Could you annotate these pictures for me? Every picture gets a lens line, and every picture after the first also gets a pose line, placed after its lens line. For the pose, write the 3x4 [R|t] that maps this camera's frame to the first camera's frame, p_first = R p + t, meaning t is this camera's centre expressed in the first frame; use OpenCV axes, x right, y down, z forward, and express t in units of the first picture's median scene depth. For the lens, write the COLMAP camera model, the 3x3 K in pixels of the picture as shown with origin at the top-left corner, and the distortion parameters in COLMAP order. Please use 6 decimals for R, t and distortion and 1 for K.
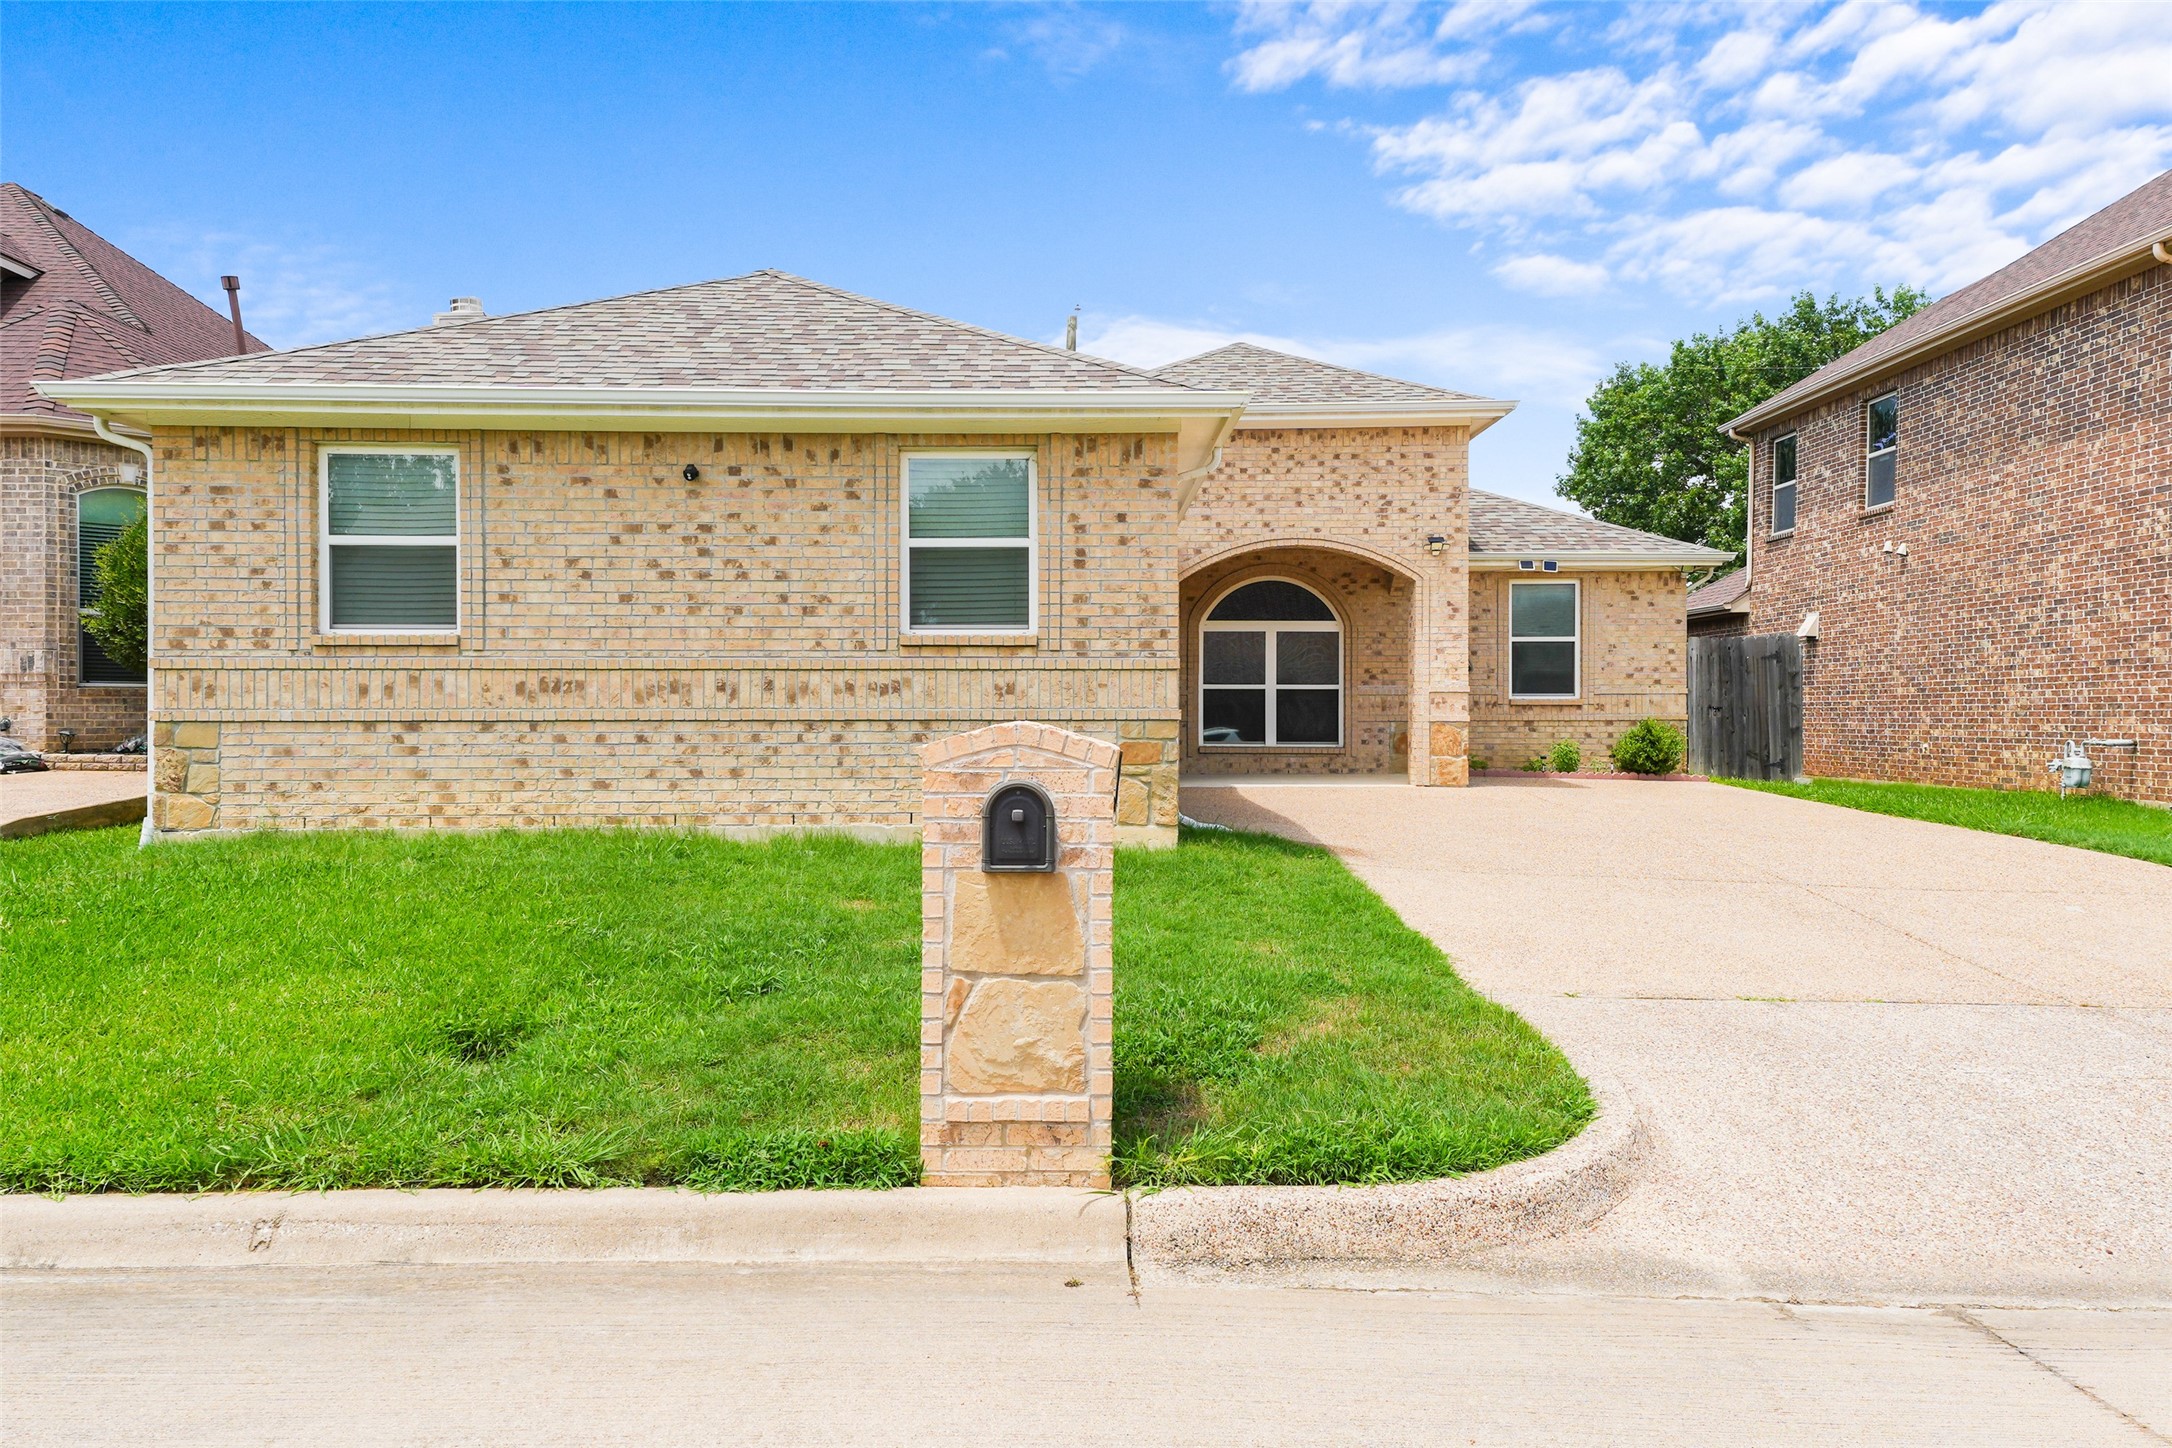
lens RADIAL K [[1580.3, 0, 1086.6], [0, 1580.3, 716.9], [0, 0, 1]] dist [0.041140, 0.104200]
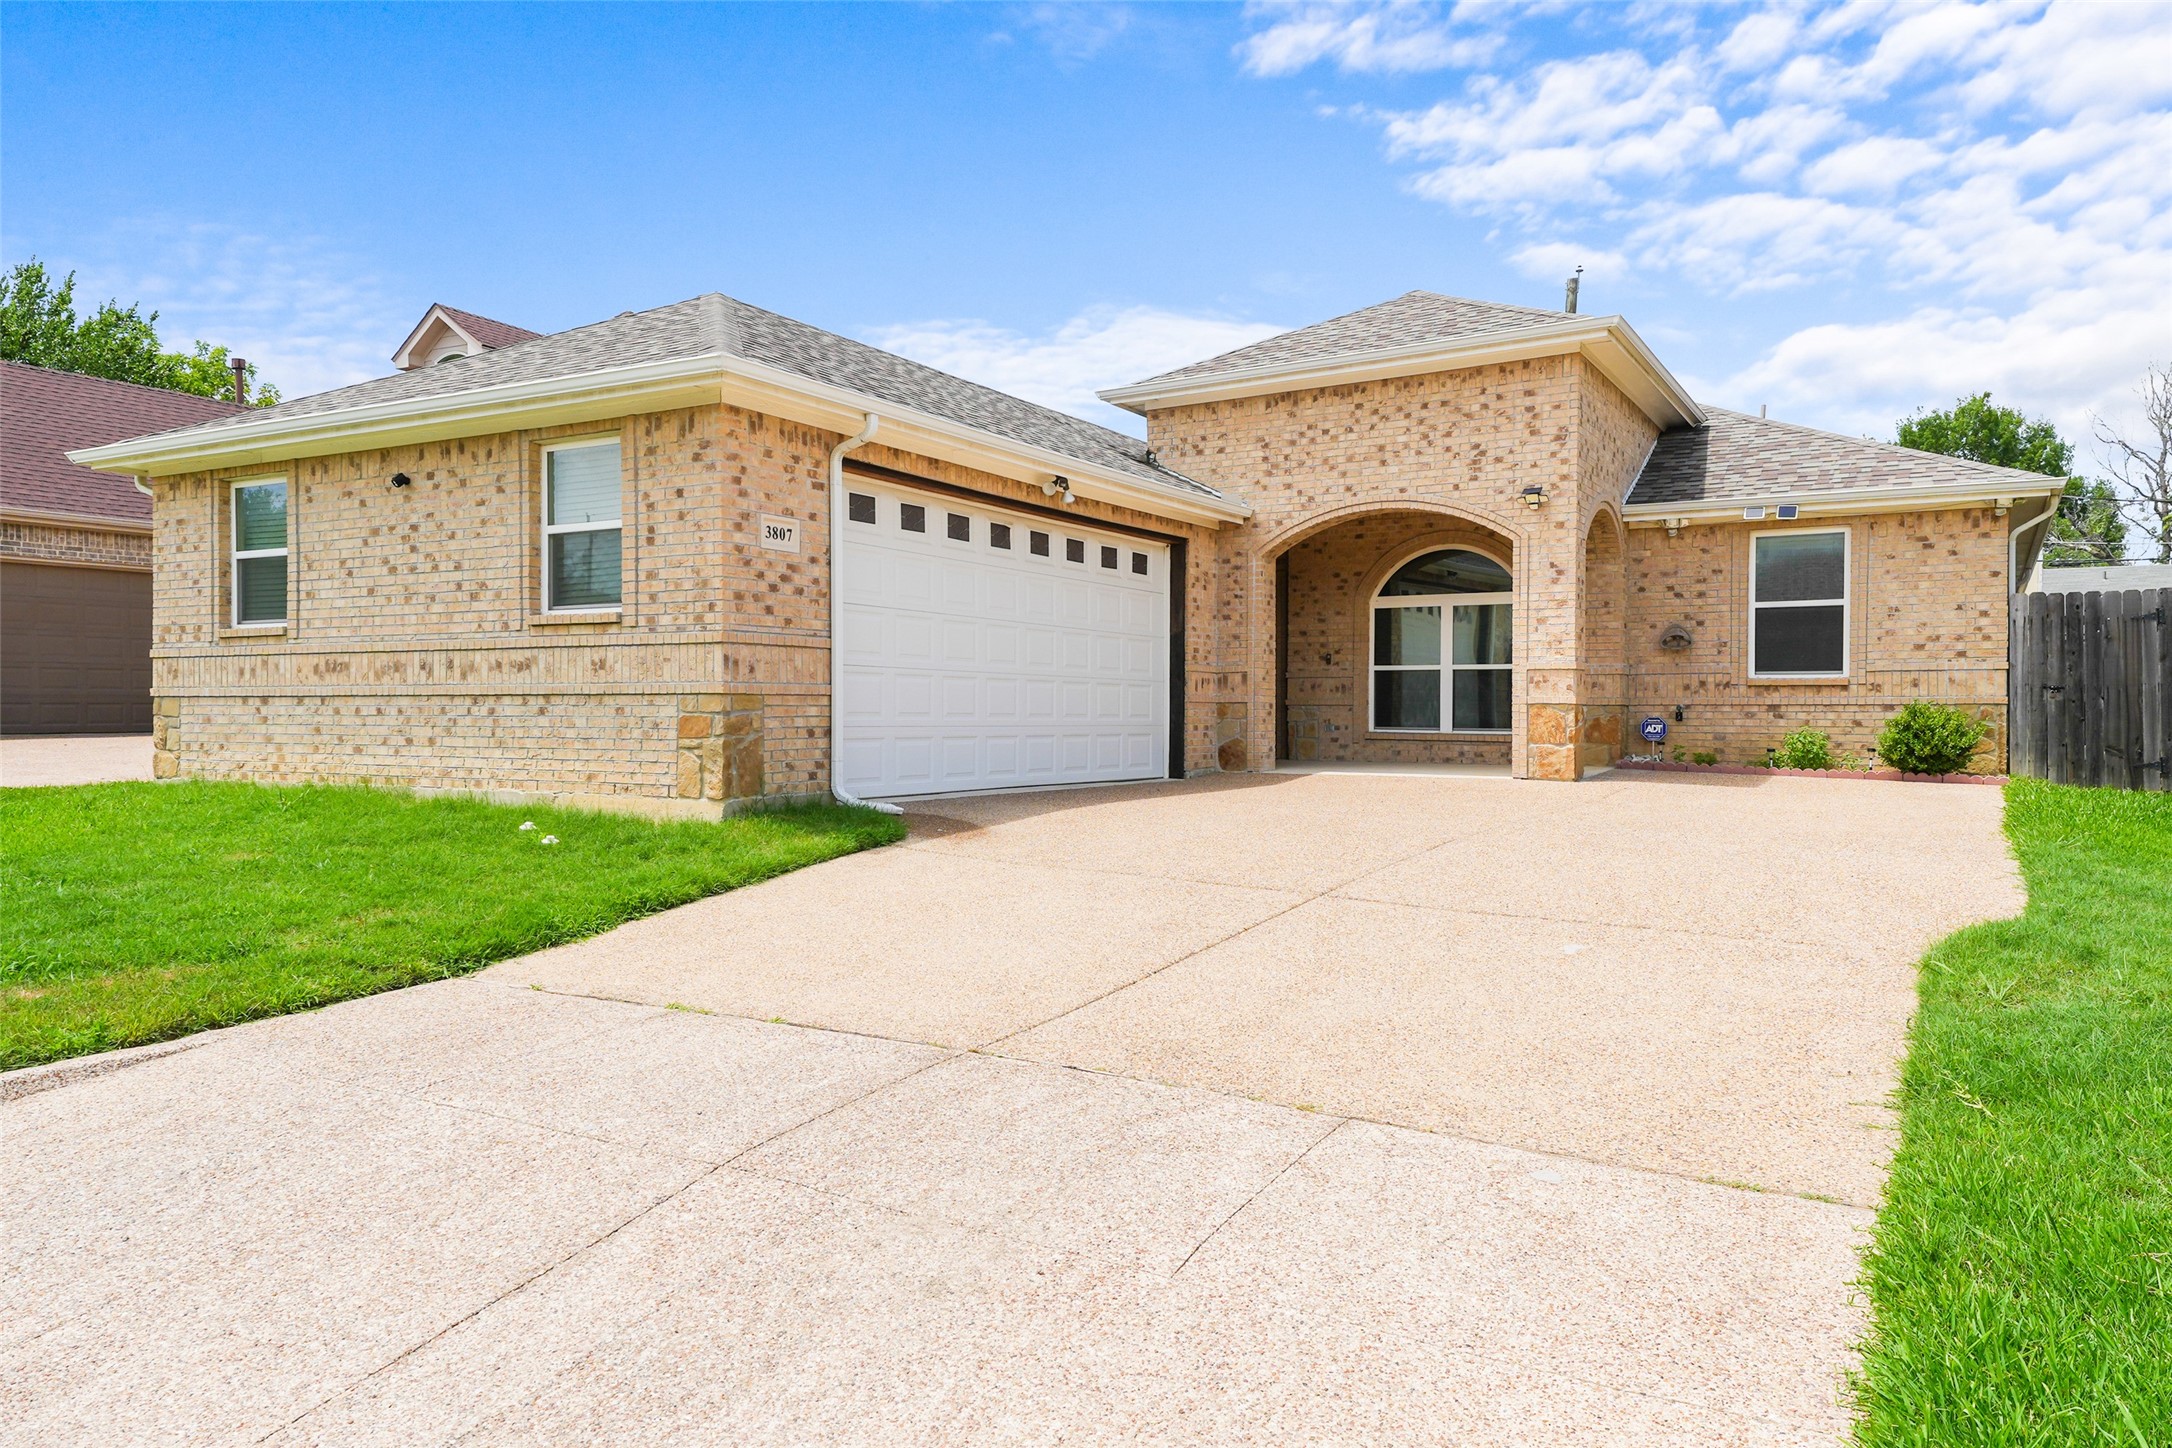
lens RADIAL K [[1473.5, 0, 1086.0], [0, 1473.5, 724.0], [0, 0, 1]] dist [0.051122, -0.001949]
pose [[0.856487, 0.007147, -0.516120, 0.730887], [-0.002517, 0.999950, 0.009670, 0.011398], [0.516163, -0.006983, 0.856462, 0.325118]]
